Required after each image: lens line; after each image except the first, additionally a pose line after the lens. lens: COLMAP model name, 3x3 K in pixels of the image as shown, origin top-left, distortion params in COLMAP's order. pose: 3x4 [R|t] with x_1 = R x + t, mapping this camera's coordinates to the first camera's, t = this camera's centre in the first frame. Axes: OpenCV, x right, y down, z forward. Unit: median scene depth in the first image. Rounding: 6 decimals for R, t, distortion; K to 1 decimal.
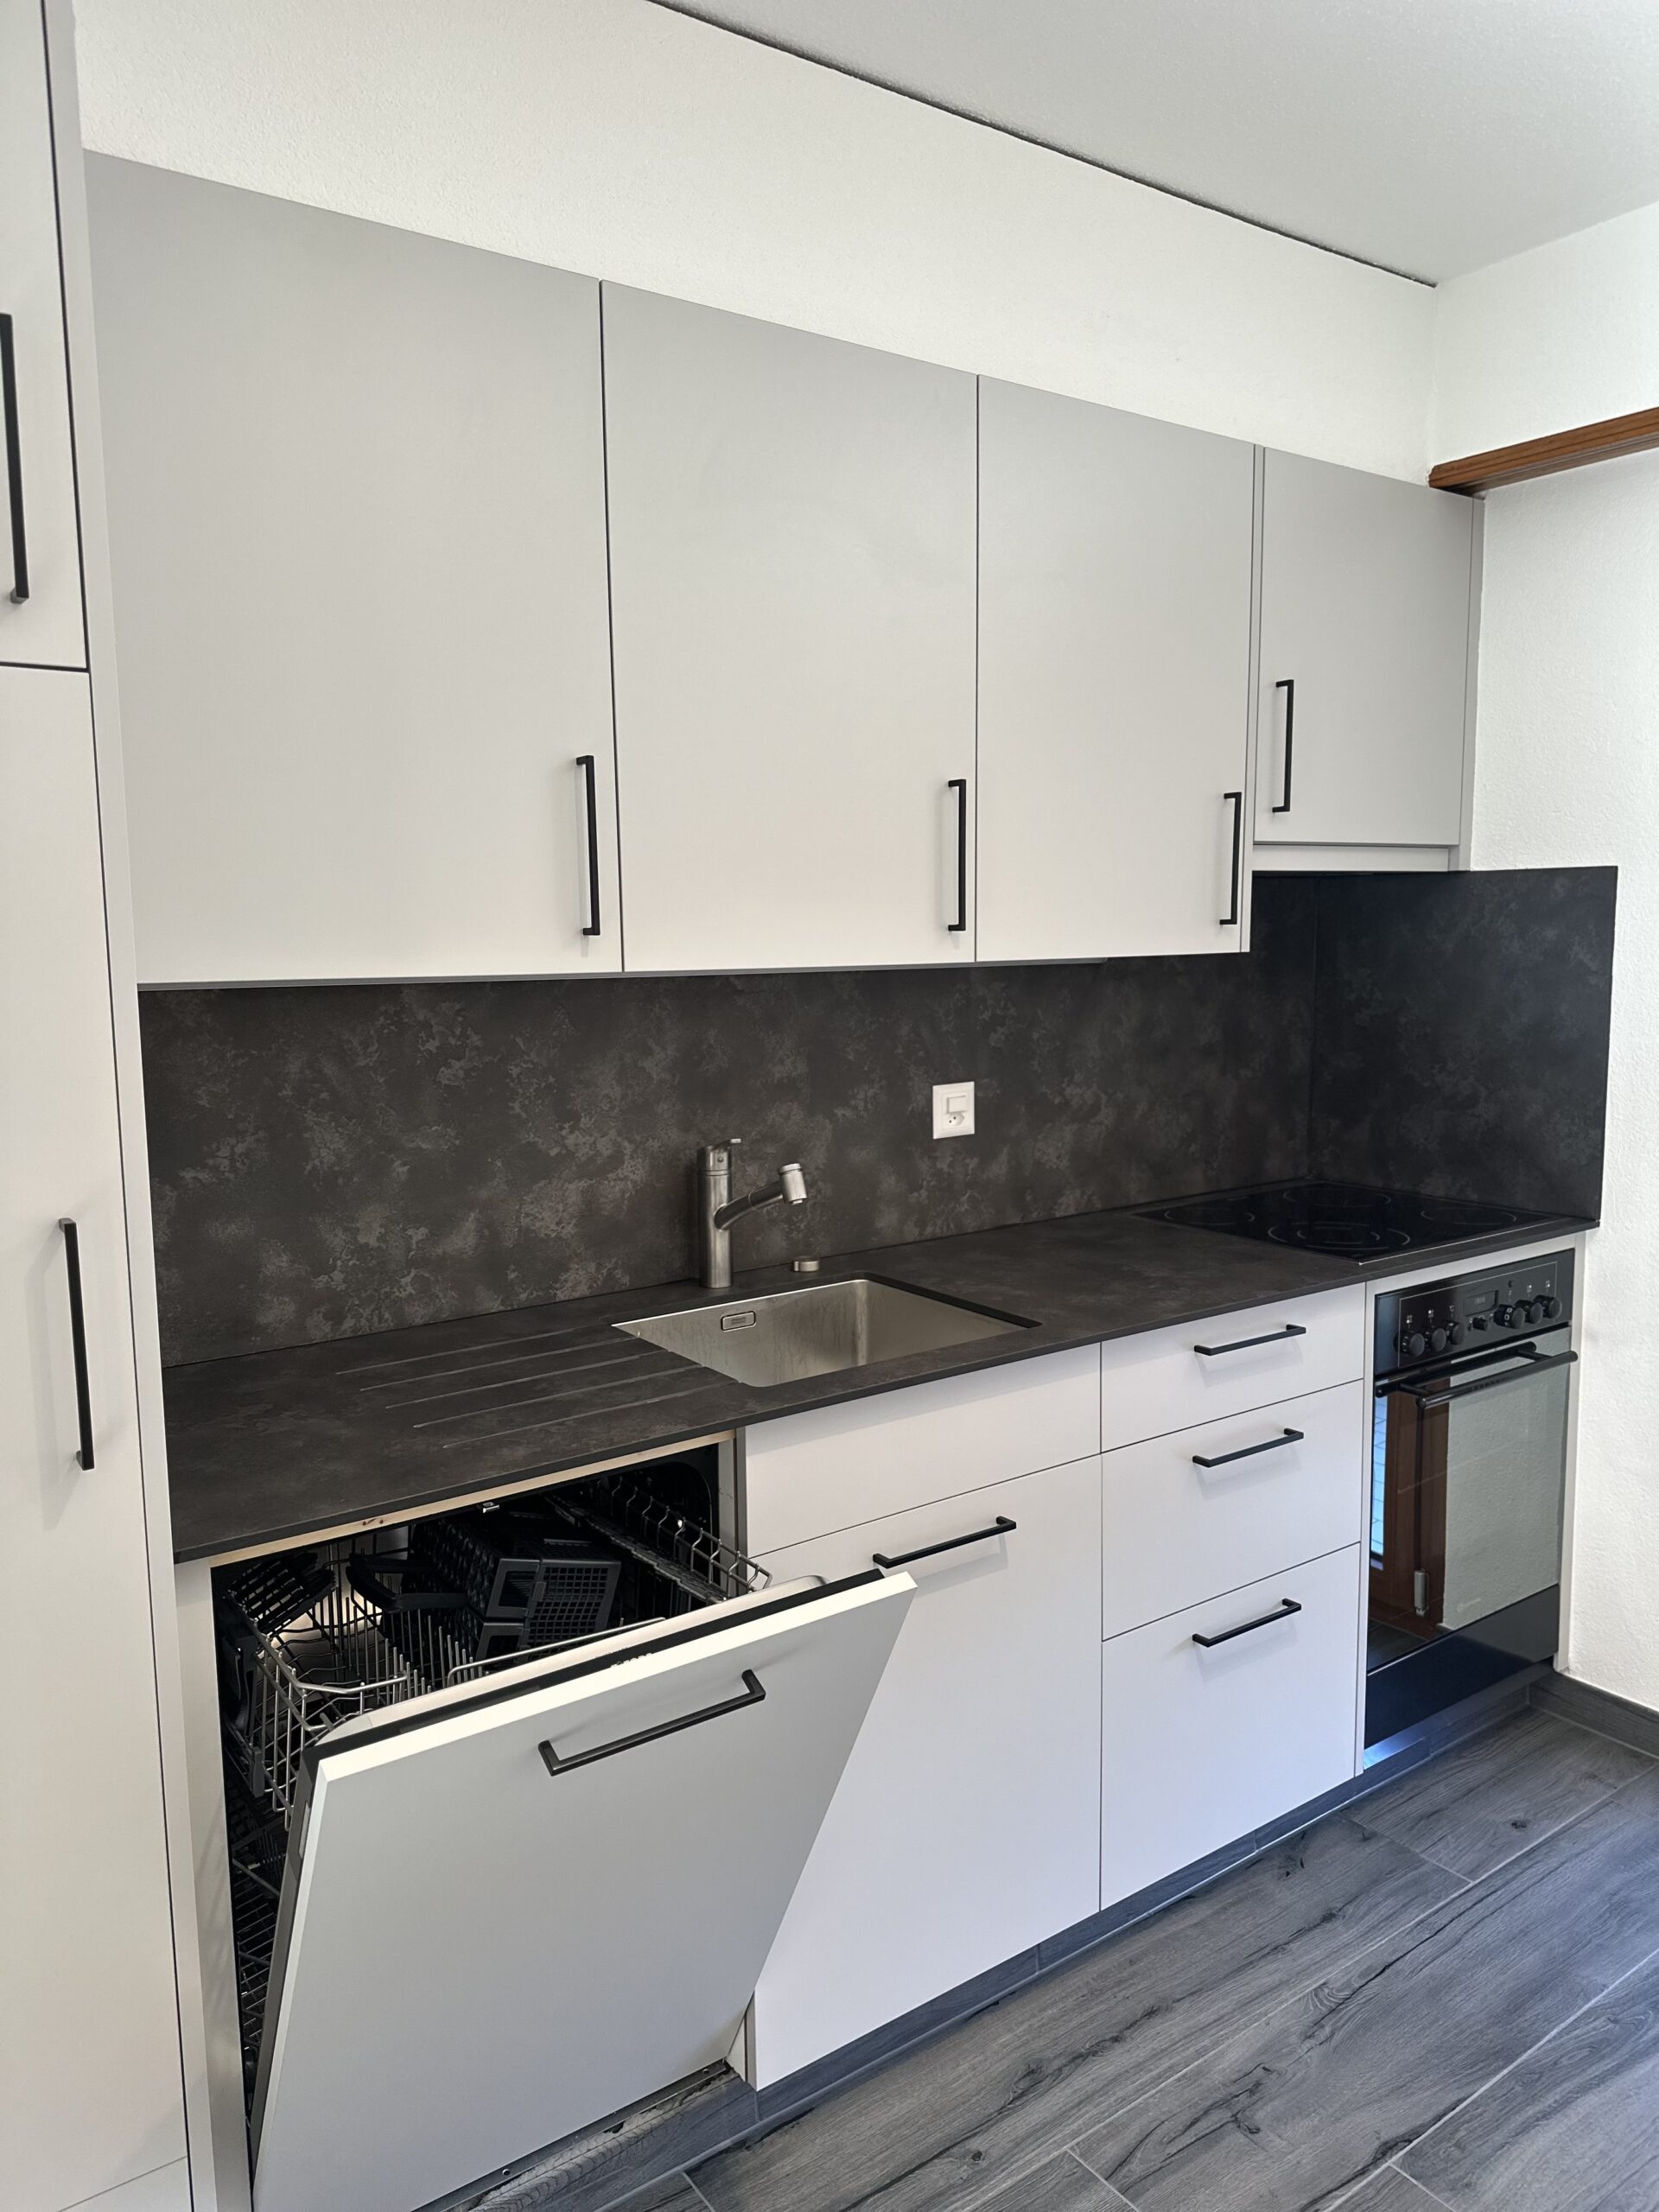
lens RADIAL K [[1568.4, 0, 815.4], [0, 1568.4, 1110.9], [0, 0, 1]] dist [0.044891, -0.045932]
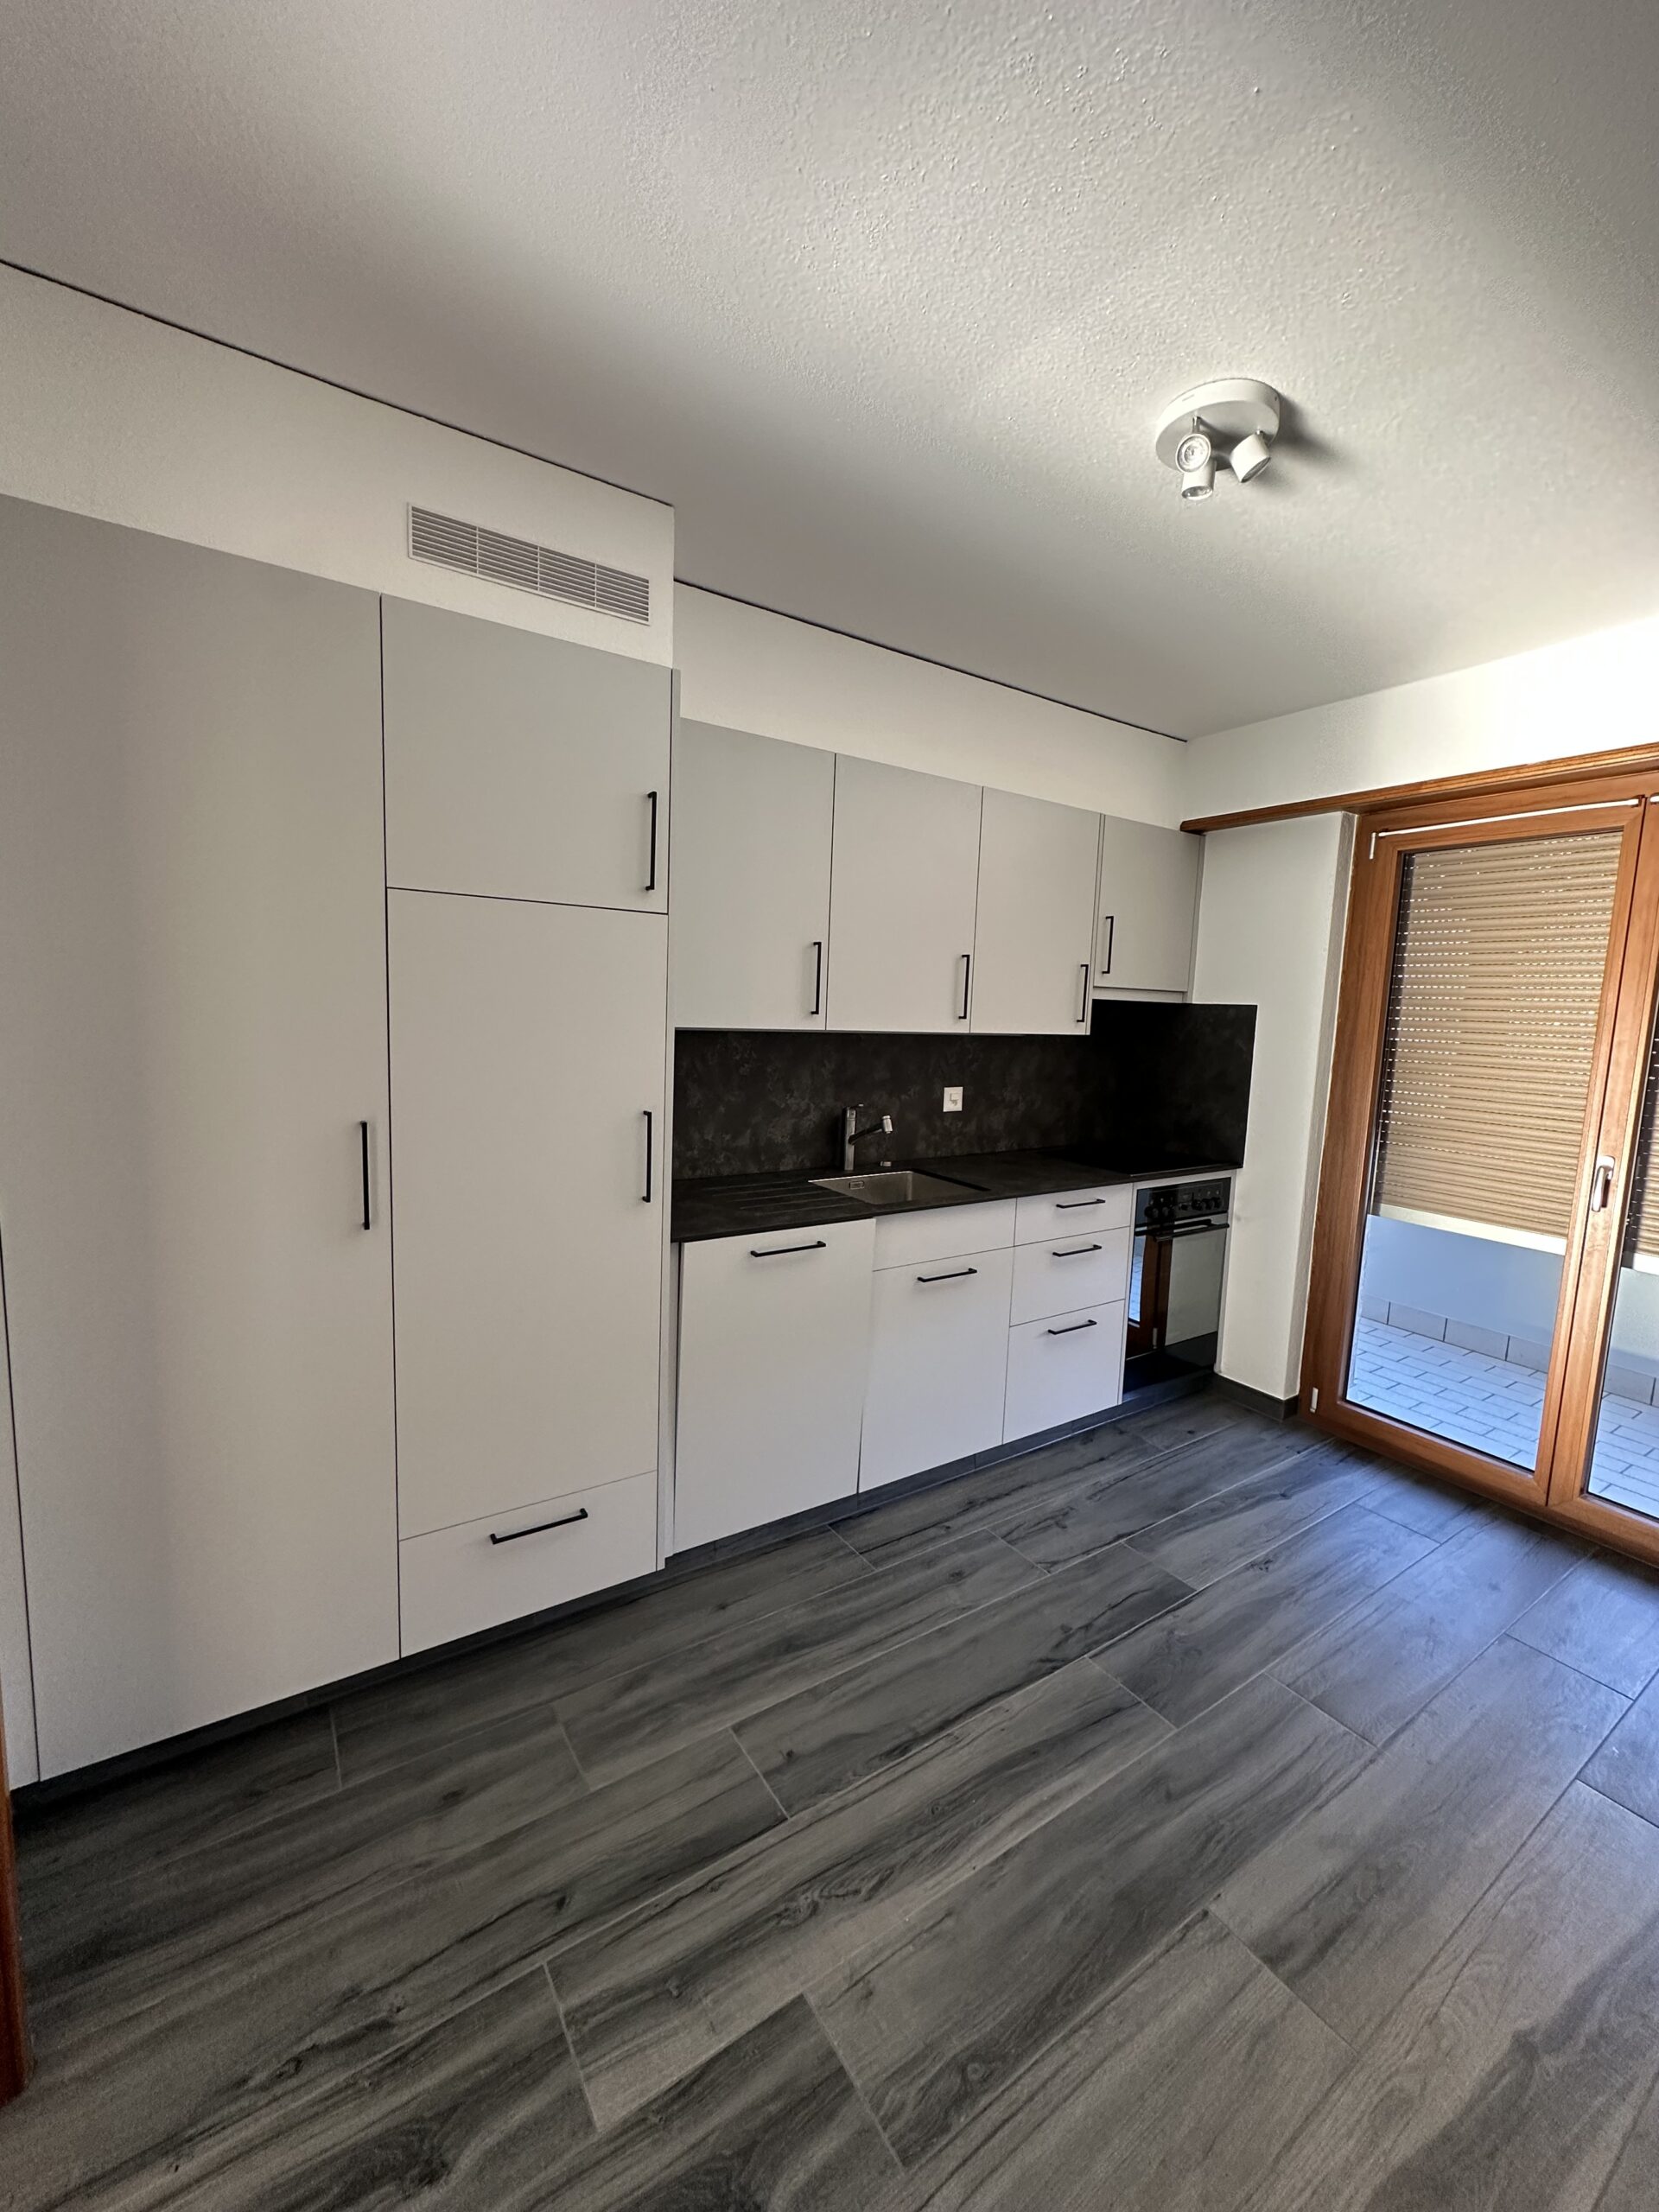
lens RADIAL K [[877.9, 0, 830.5], [0, 877.9, 1101.0], [0, 0, 1]] dist [0.000314, 0.000896]
pose [[0.998397, 0.051092, -0.024368, -0.061336], [-0.051415, 0.998595, -0.012810, 0.030051], [0.023679, 0.014042, 0.999621, -0.276600]]
